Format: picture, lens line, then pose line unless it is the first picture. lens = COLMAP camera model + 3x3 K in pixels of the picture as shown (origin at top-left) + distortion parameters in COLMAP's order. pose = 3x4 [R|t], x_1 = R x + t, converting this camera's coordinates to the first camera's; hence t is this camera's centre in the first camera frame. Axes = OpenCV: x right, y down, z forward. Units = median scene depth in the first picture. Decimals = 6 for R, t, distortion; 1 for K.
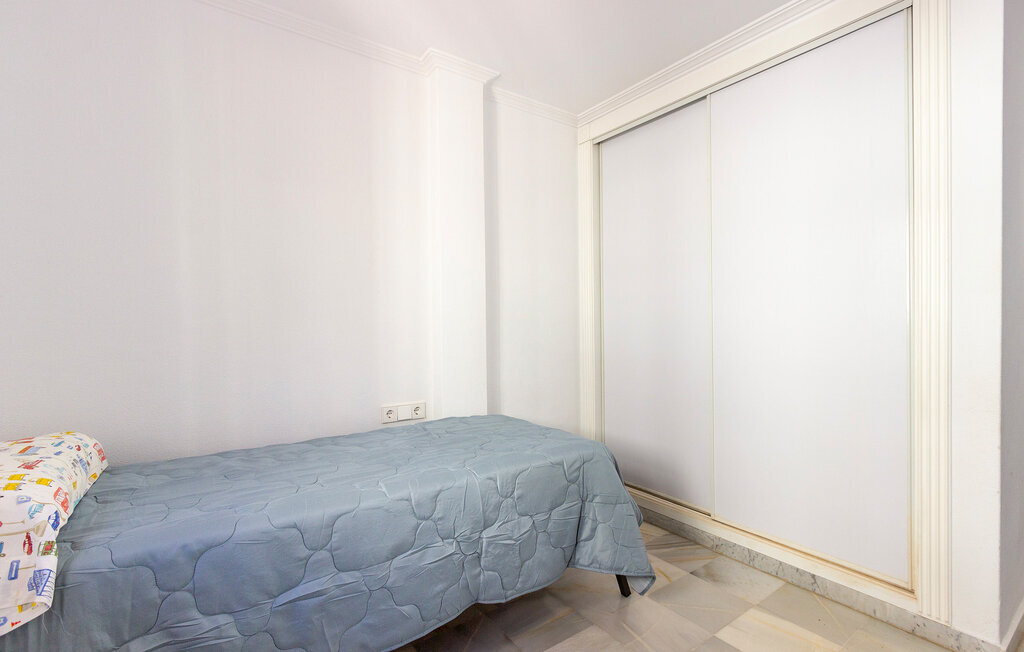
lens RADIAL K [[464.6, 0, 515.7], [0, 464.6, 318.4], [0, 0, 1]] dist [0.001140, -0.000854]
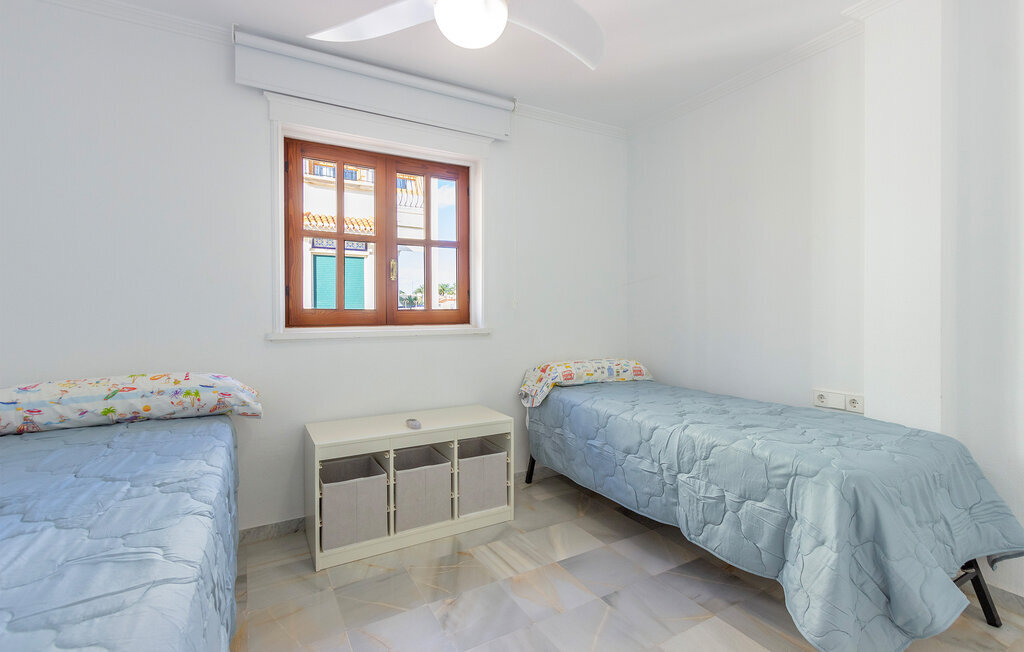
lens RADIAL K [[464.6, 0, 515.7], [0, 464.6, 318.4], [0, 0, 1]] dist [0.001140, -0.000854]
pose [[-0.104594, 0.022689, -0.994256, 1.170901], [0.011363, 0.999702, 0.021617, 0.005508], [0.994450, -0.009037, -0.104821, 0.667068]]
